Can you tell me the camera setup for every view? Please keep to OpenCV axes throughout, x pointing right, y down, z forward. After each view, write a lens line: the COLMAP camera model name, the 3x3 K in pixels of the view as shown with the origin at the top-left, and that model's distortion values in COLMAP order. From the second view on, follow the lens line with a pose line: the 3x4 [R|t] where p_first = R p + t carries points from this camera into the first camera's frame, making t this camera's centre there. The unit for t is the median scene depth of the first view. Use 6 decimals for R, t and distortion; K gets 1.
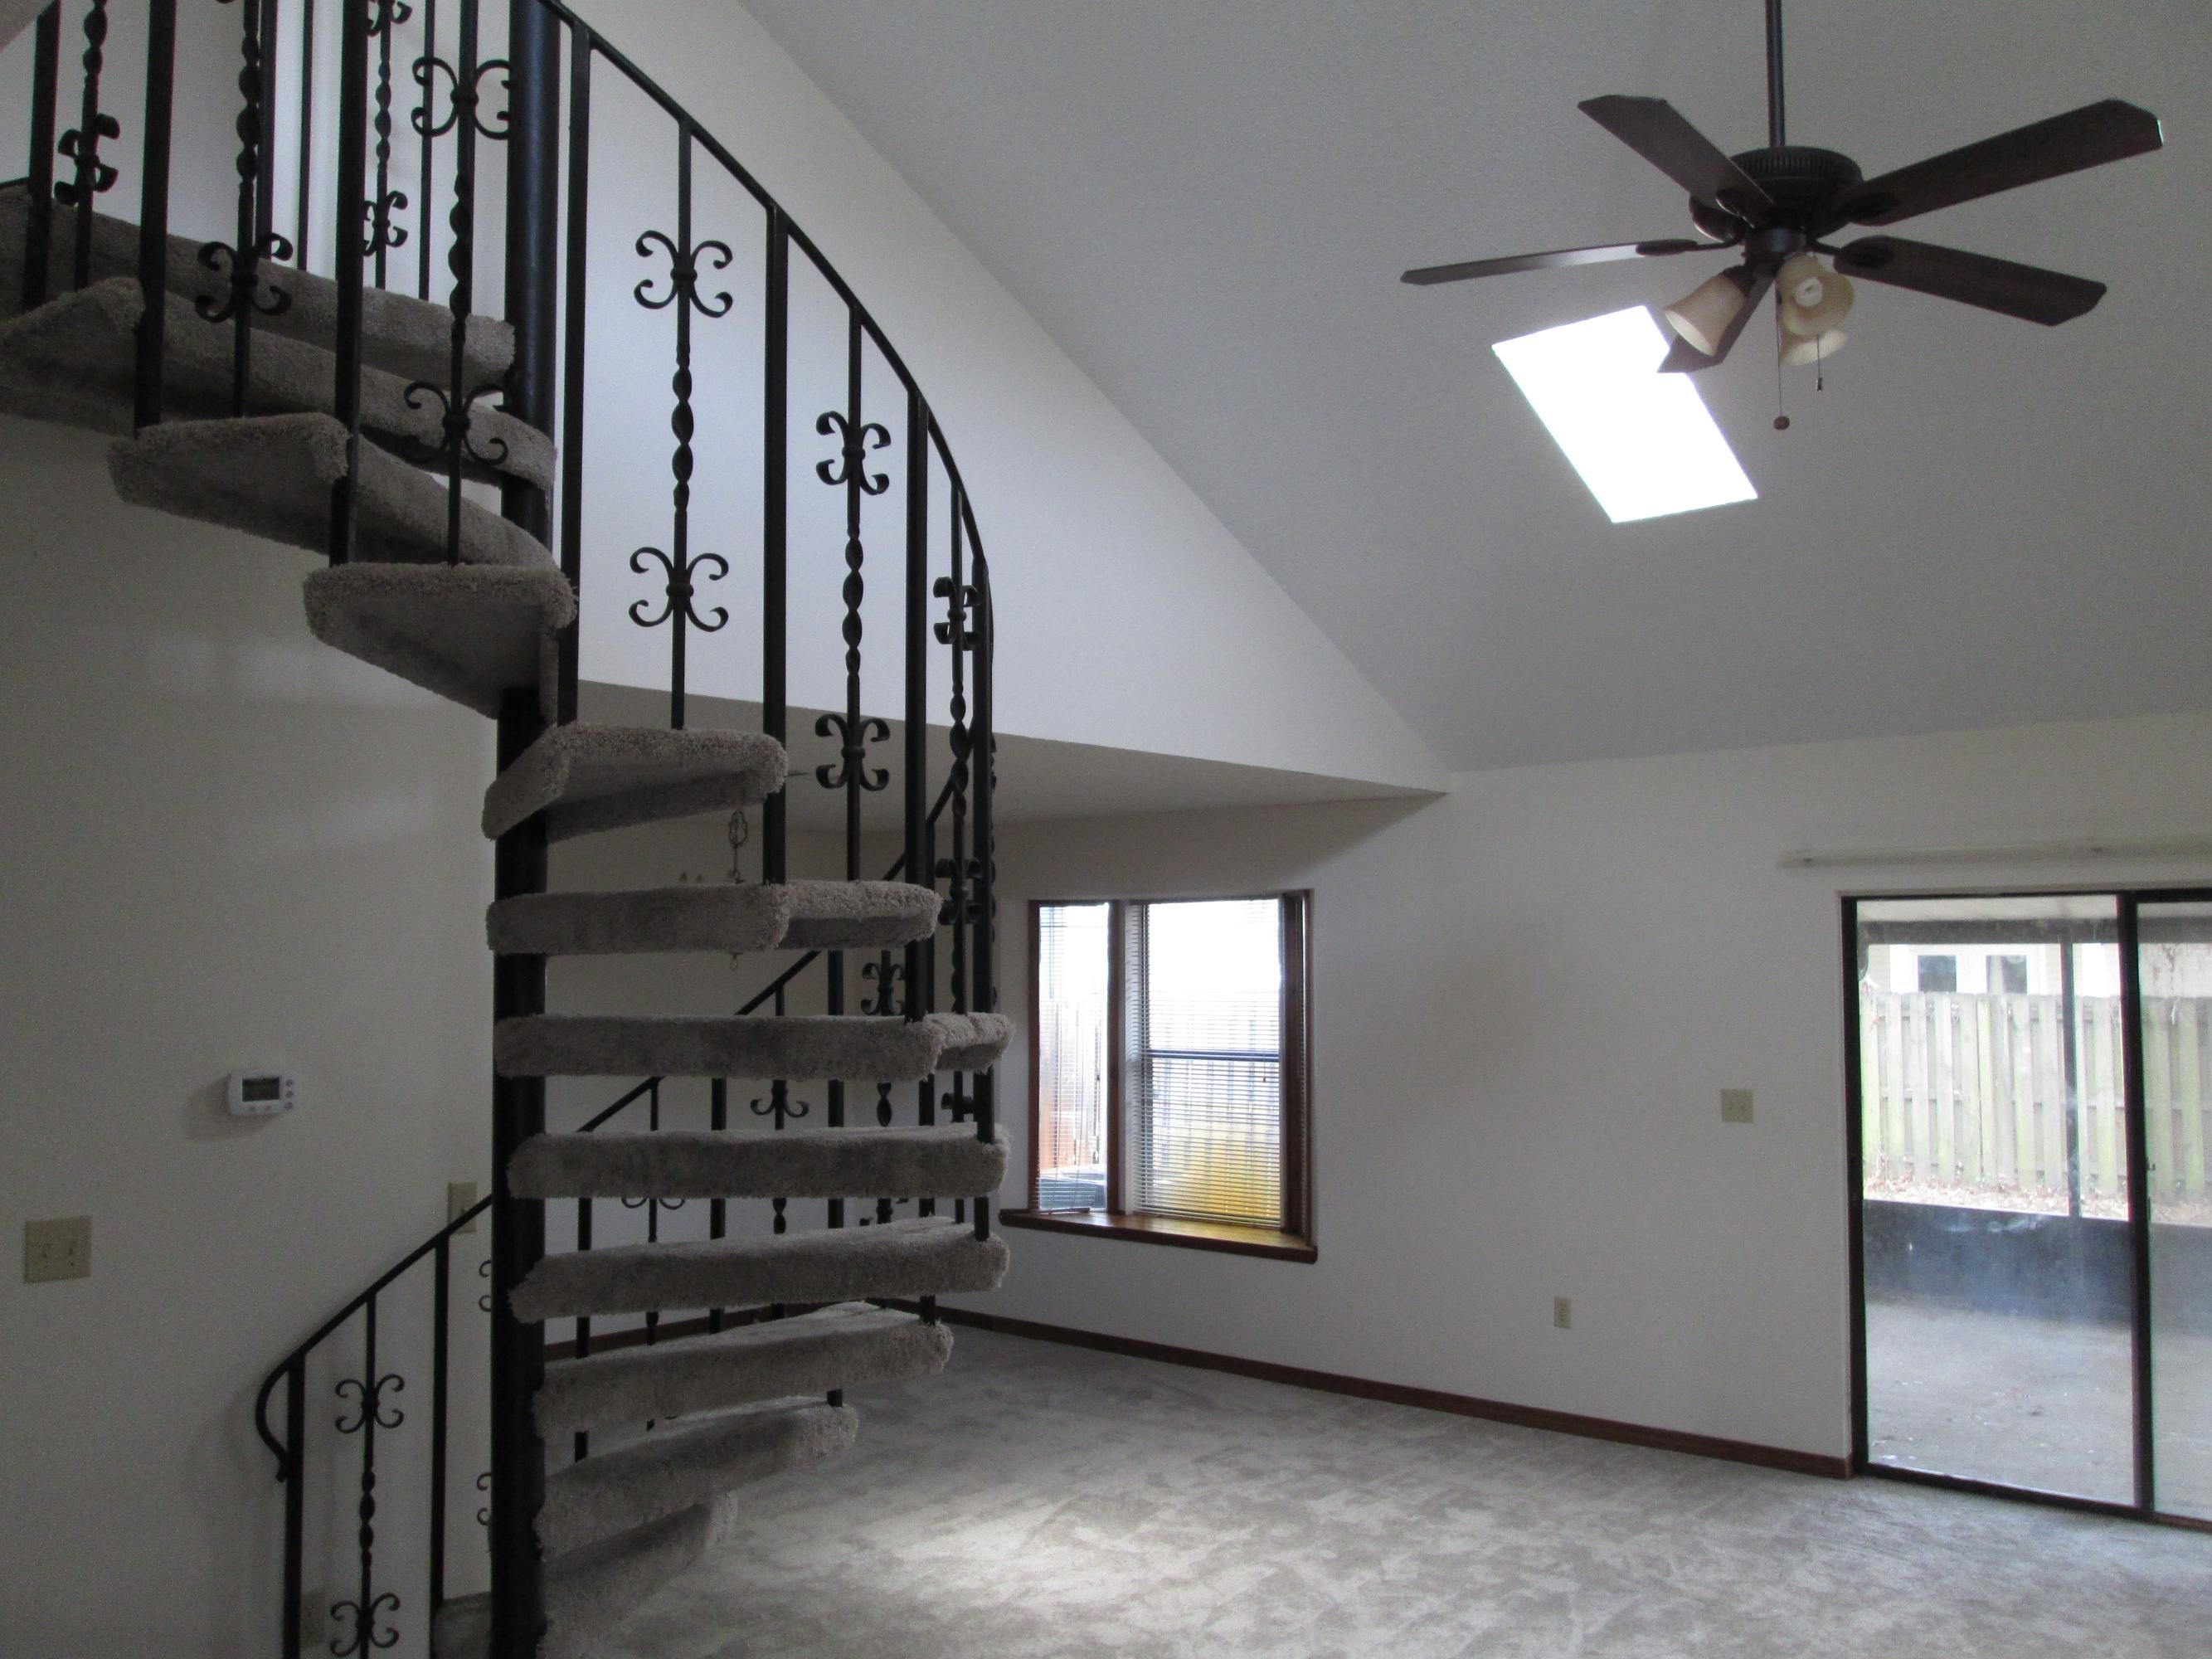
lens RADIAL K [[1836.1, 0, 1100.7], [0, 1836.1, 837.1], [0, 0, 1]] dist [-0.055276, 0.030596]
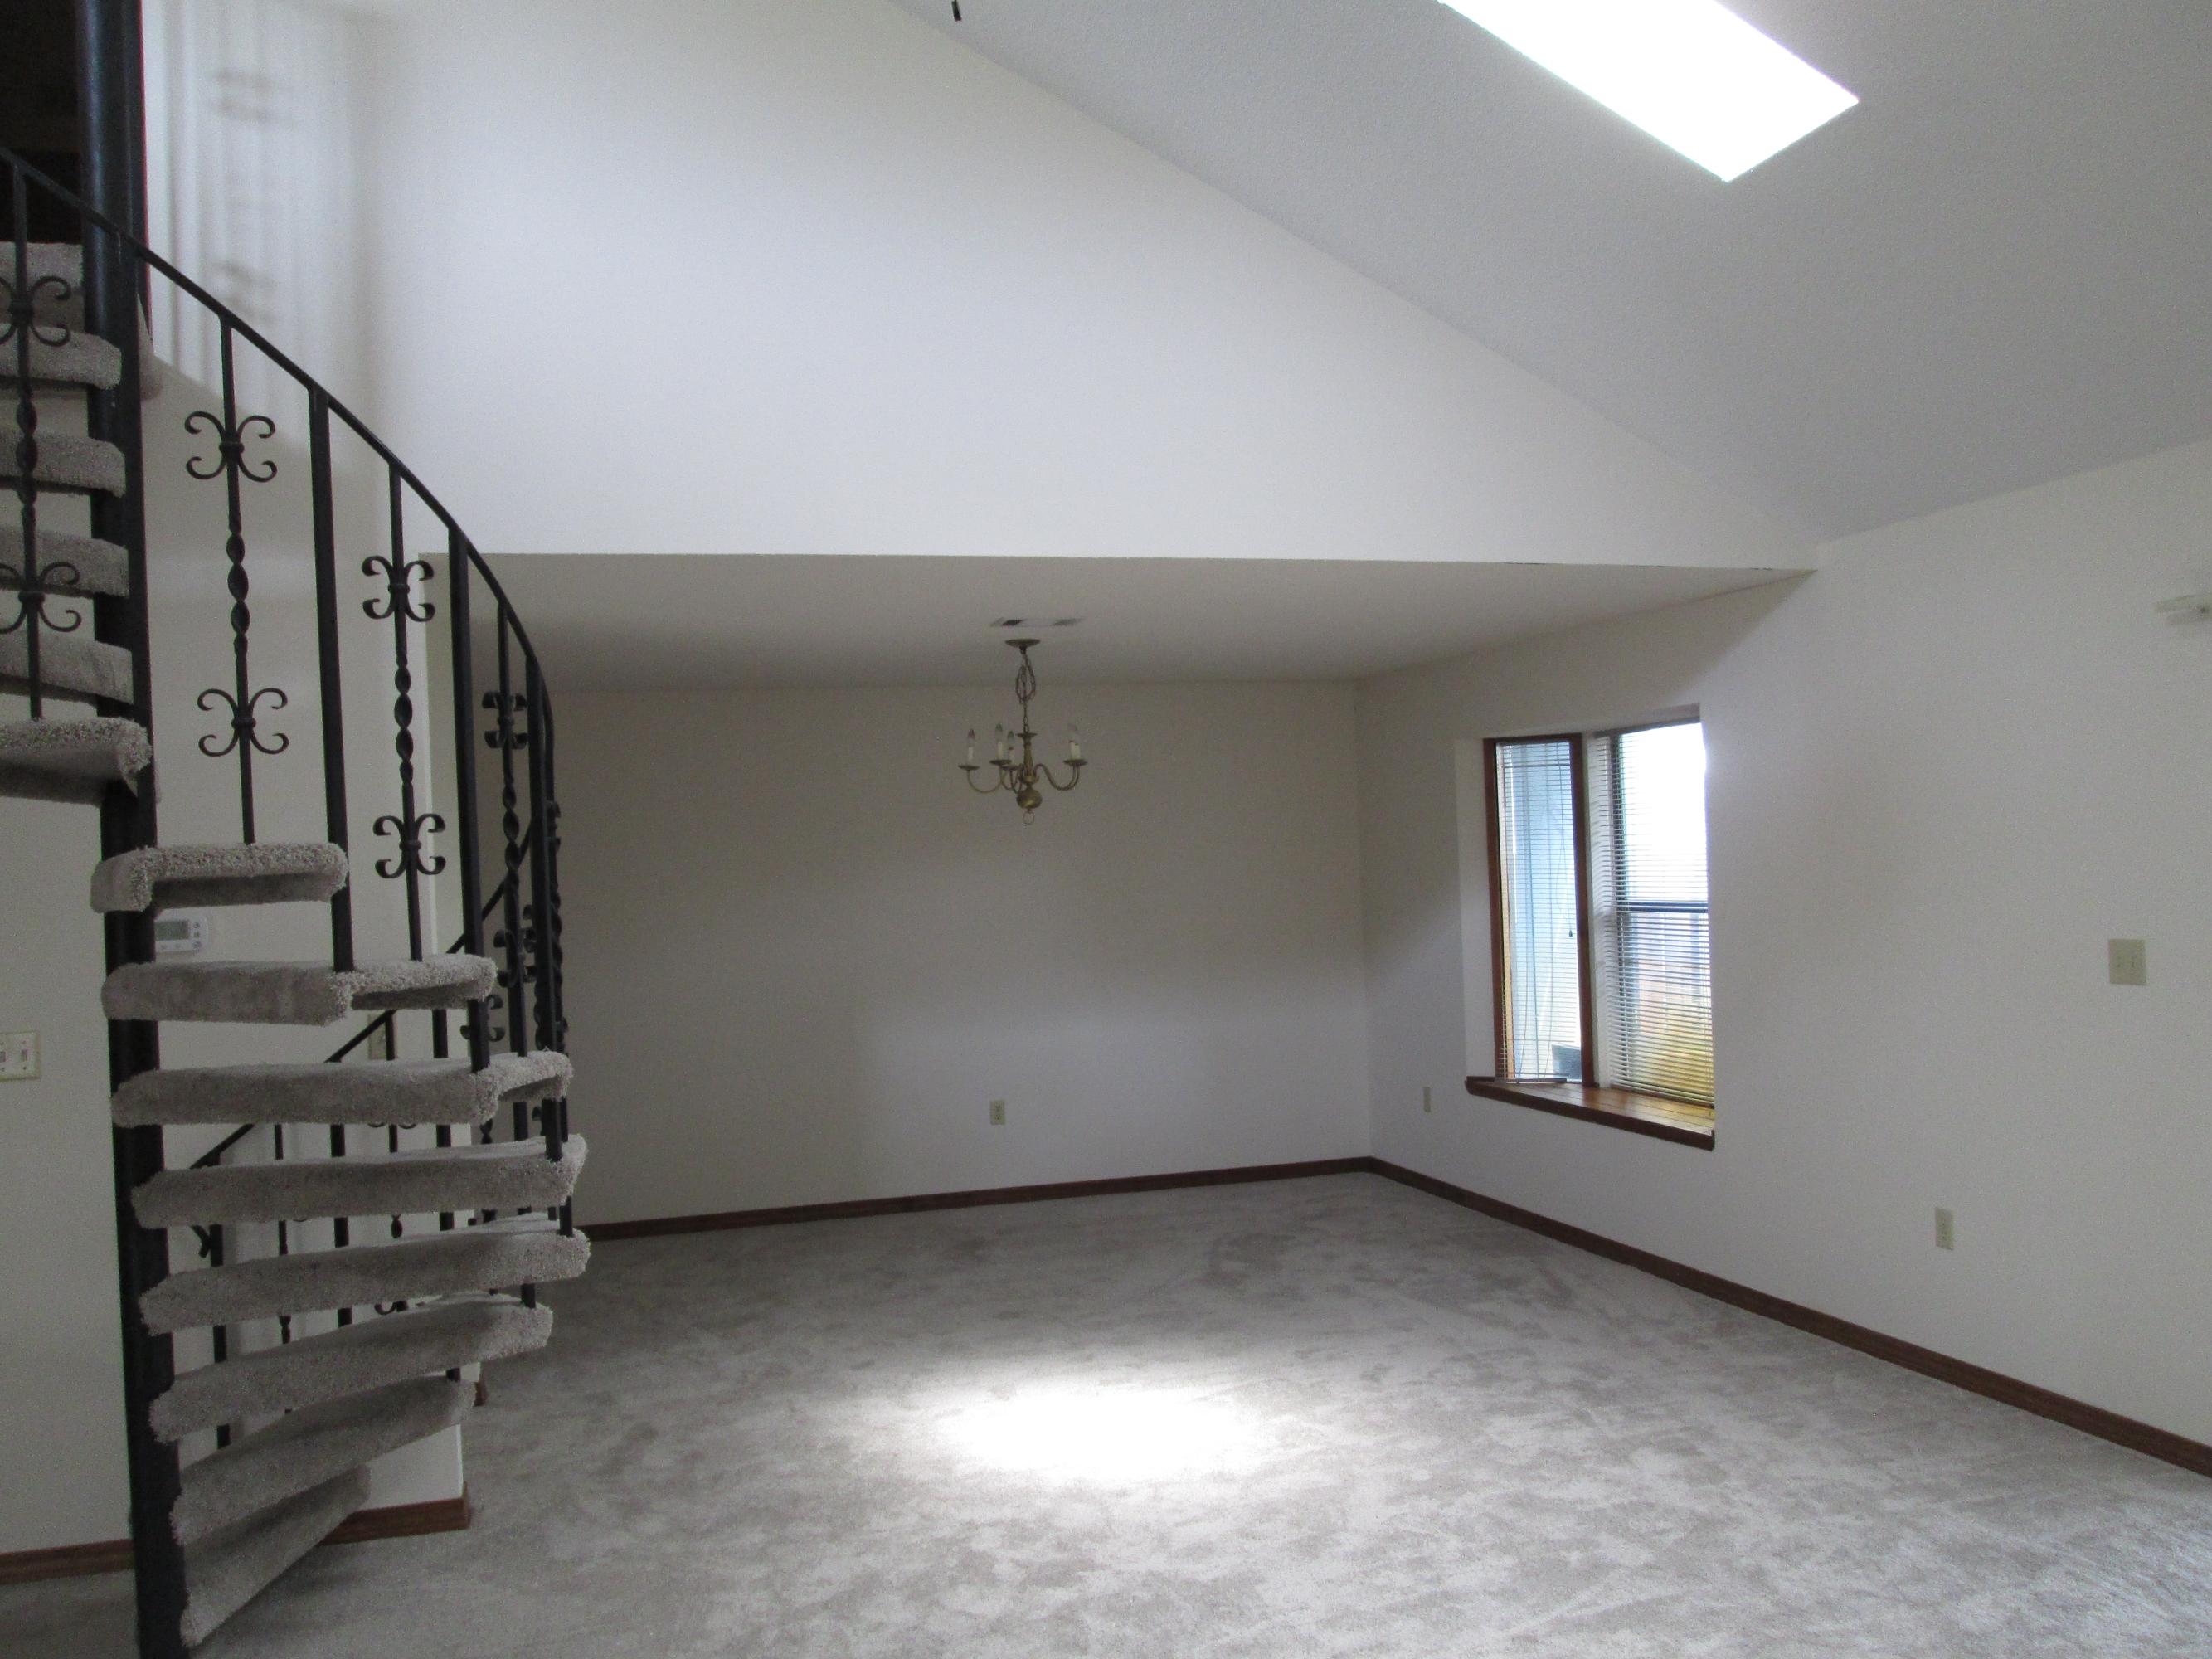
lens RADIAL K [[1836.1, 0, 1114.9], [0, 1836.1, 828.5], [0, 0, 1]] dist [-0.055276, 0.030596]
pose [[0.847003, -0.032297, -0.530607, 0.431082], [0.065067, 0.996946, 0.043185, 0.042071], [0.527592, -0.071103, 0.846517, 0.206596]]
